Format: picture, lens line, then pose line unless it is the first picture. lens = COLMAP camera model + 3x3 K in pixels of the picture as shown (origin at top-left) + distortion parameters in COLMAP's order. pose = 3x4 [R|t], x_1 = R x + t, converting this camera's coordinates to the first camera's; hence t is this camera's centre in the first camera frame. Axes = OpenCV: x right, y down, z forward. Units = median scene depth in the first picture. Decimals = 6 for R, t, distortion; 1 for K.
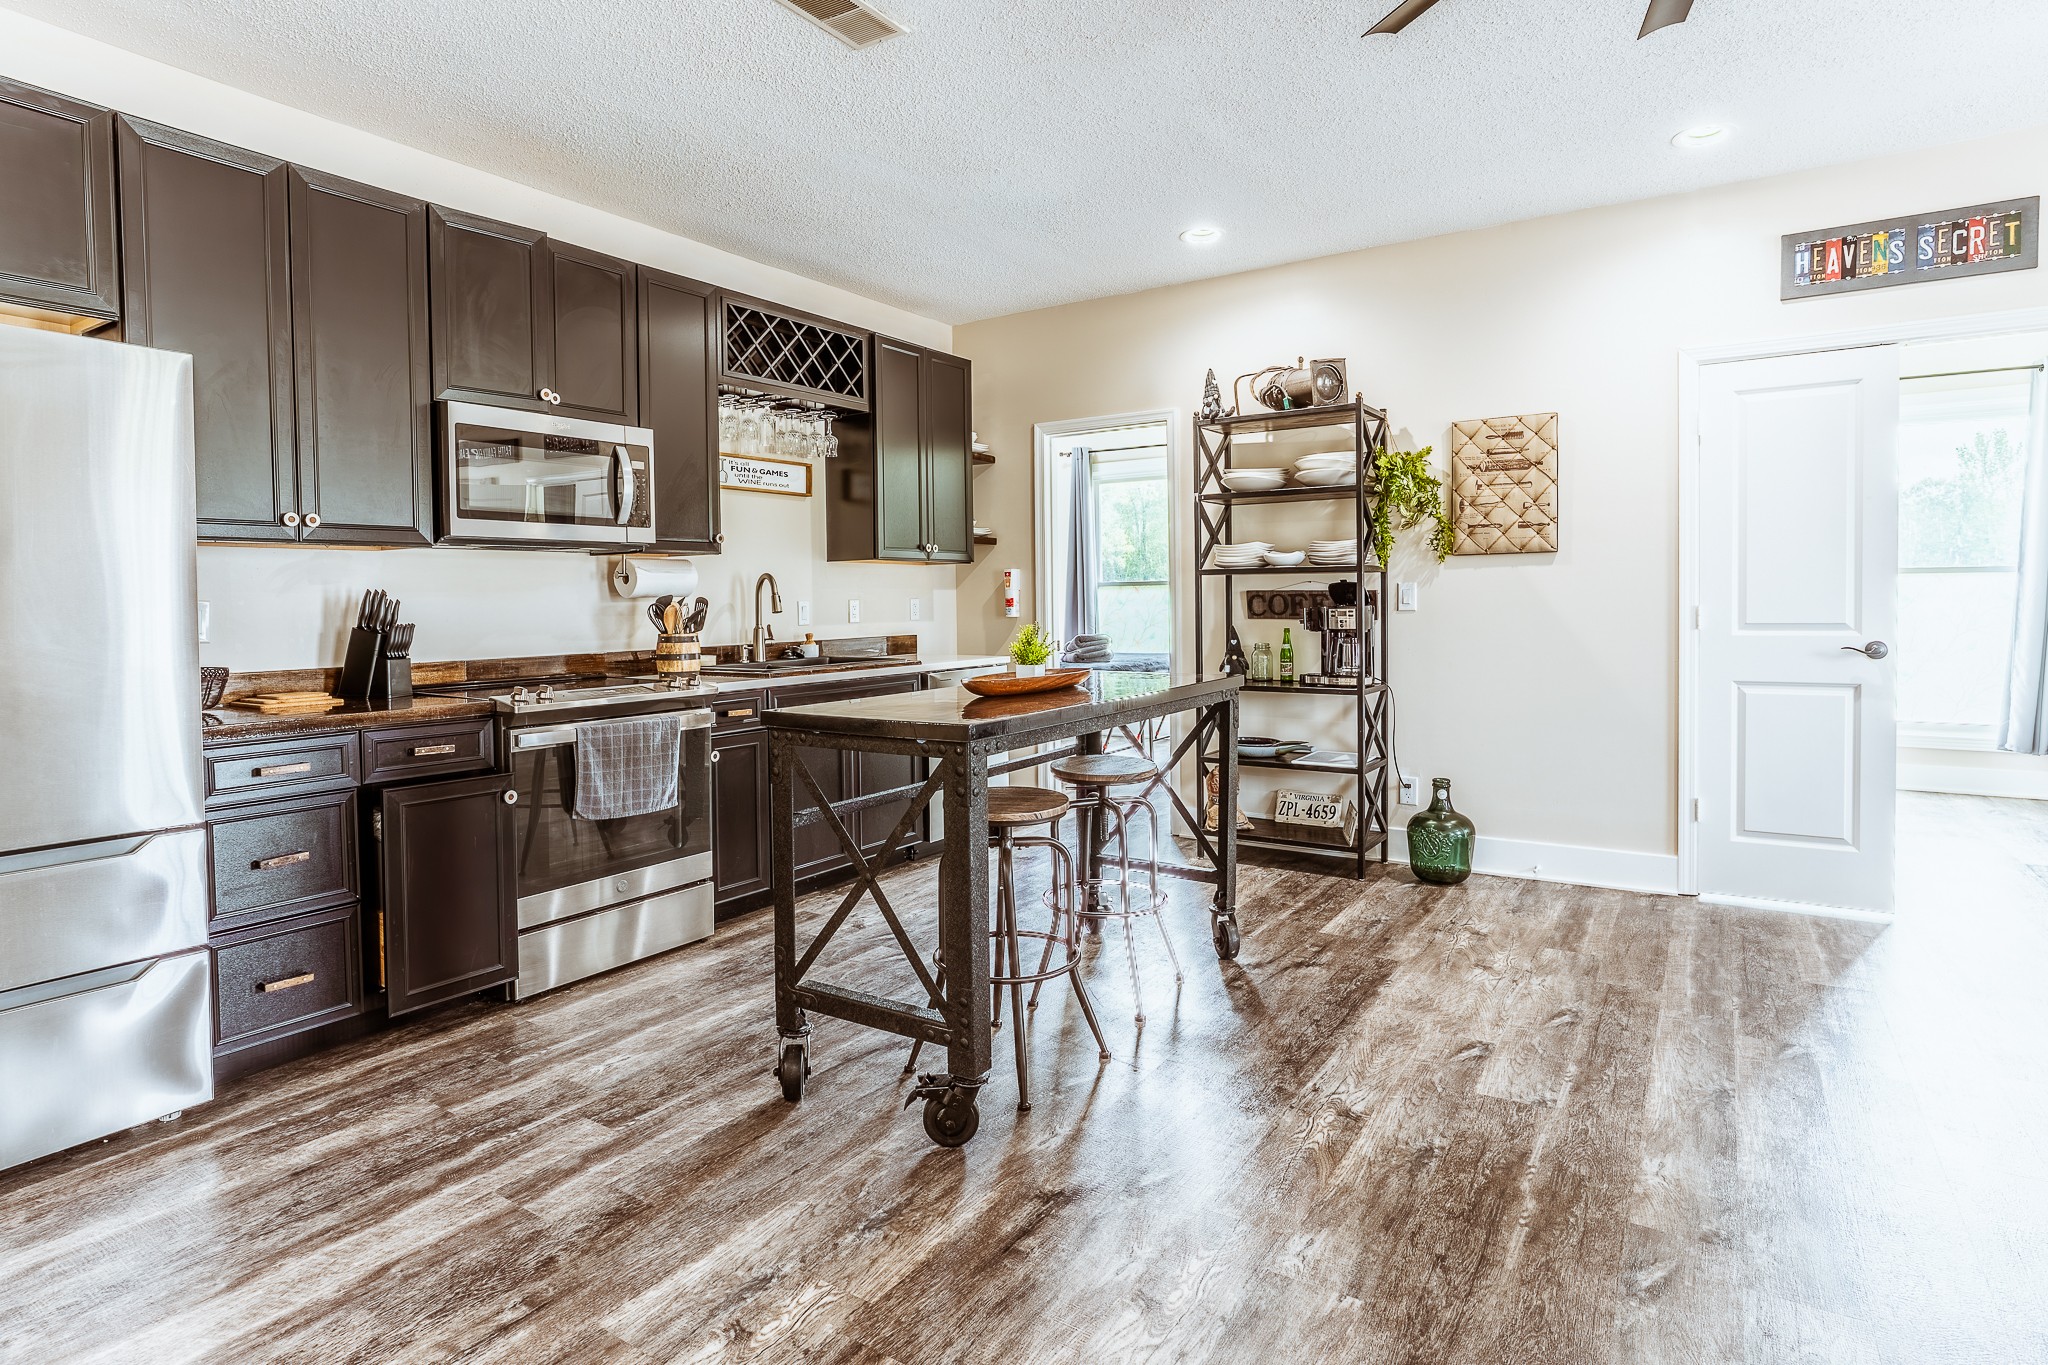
lens RADIAL K [[1067.9, 0, 1081.8], [0, 1067.9, 635.0], [0, 0, 1]] dist [-0.018198, 0.000563]
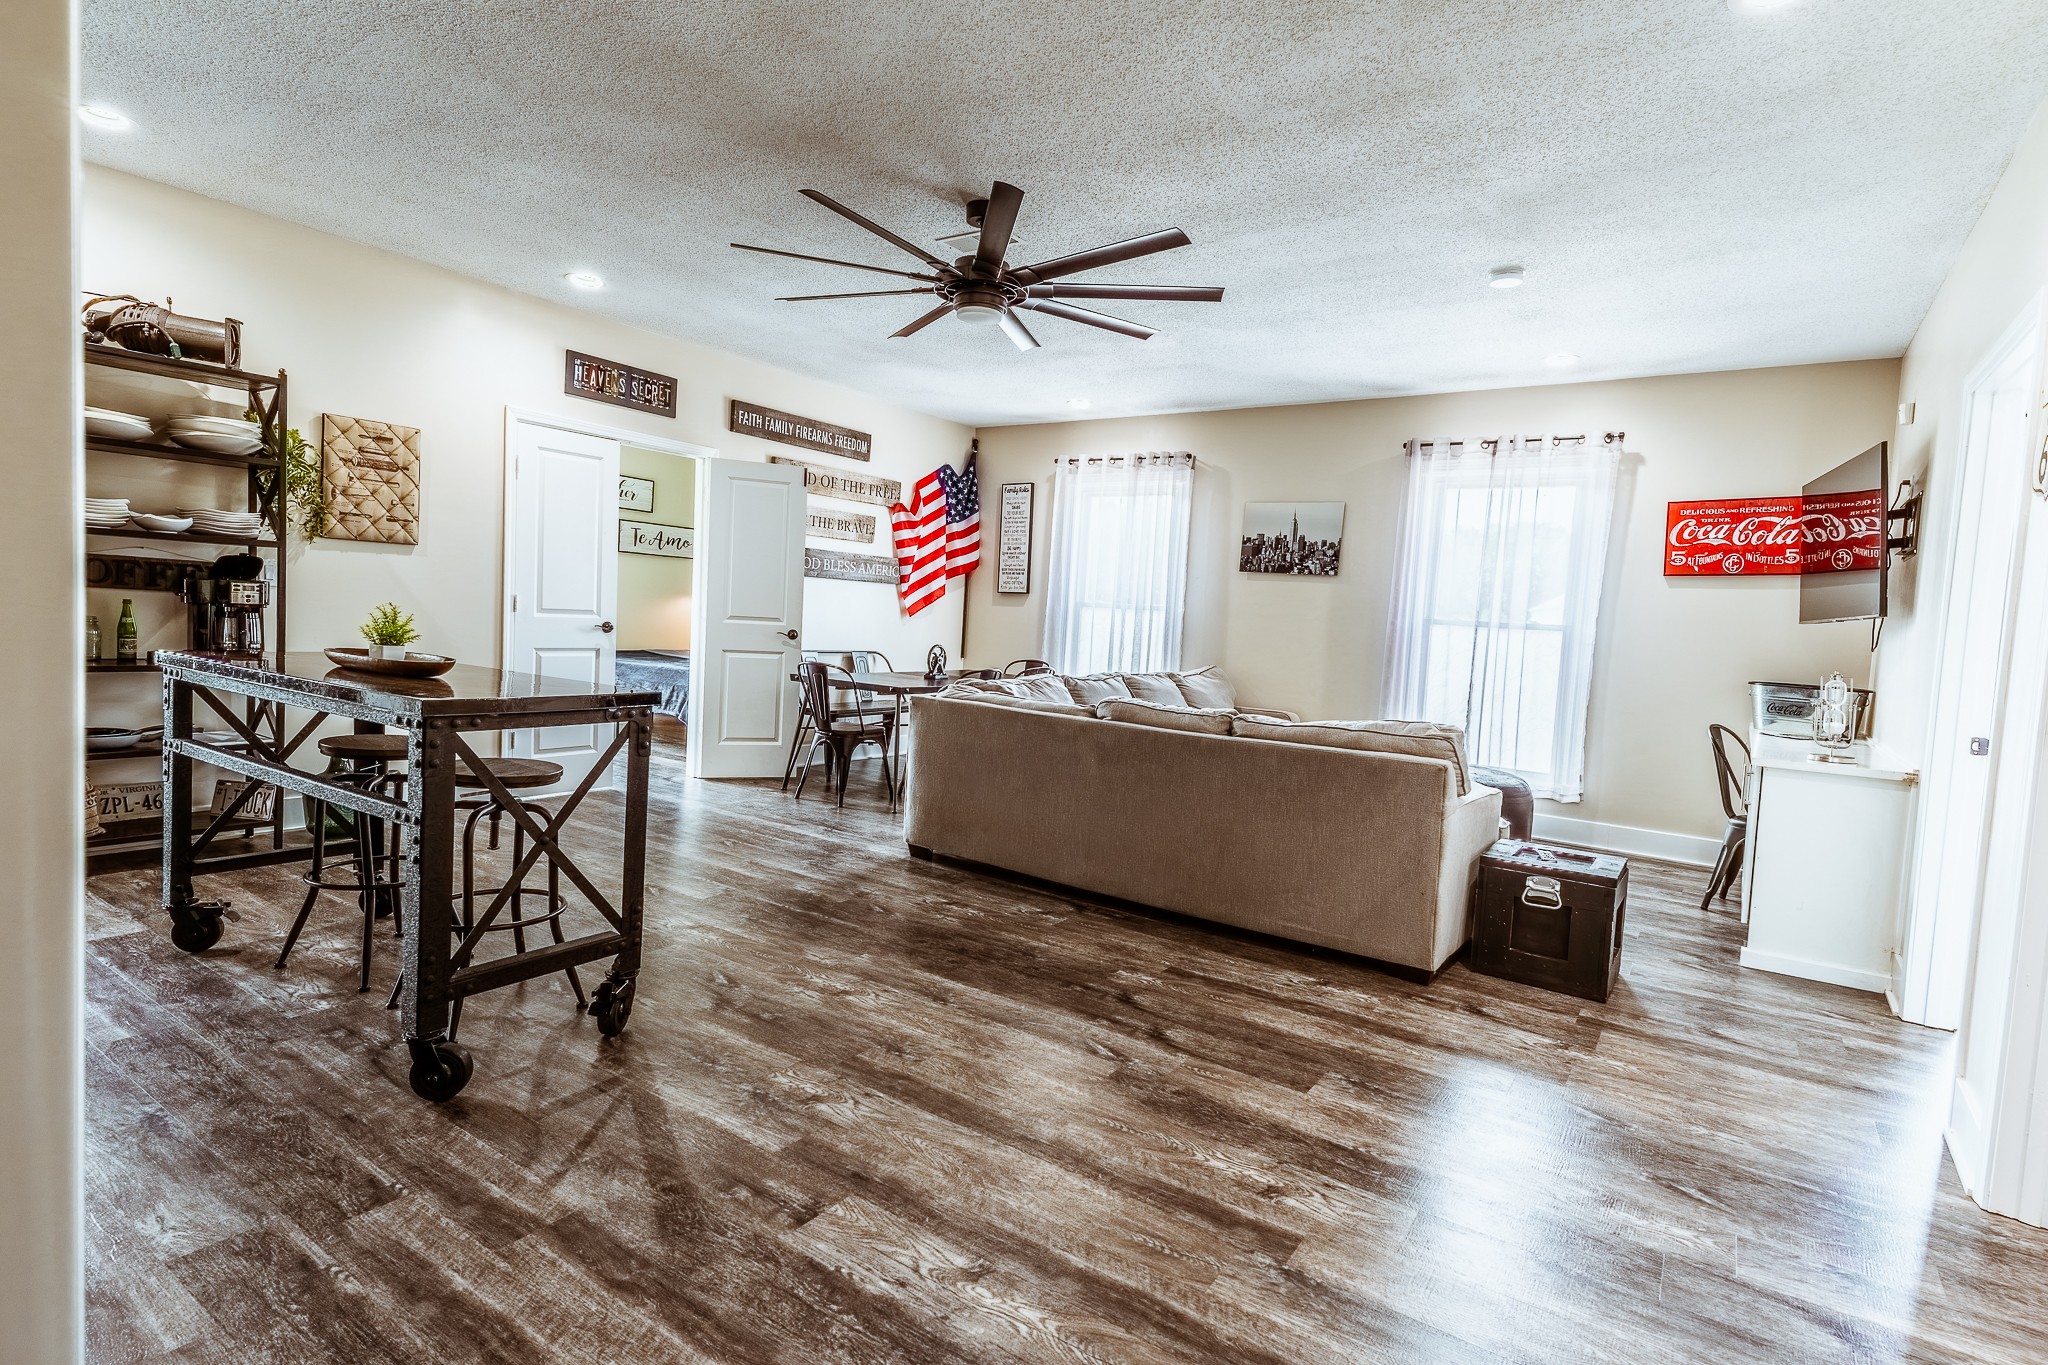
lens RADIAL K [[952.0, 0, 1027.0], [0, 952.0, 679.9], [0, 0, 1]] dist [0.001379, -0.000196]
pose [[0.048209, -0.055362, 0.997302, -0.607190], [-0.027068, 0.998024, 0.056711, -0.004971], [-0.998470, -0.029729, 0.046615, 0.245538]]
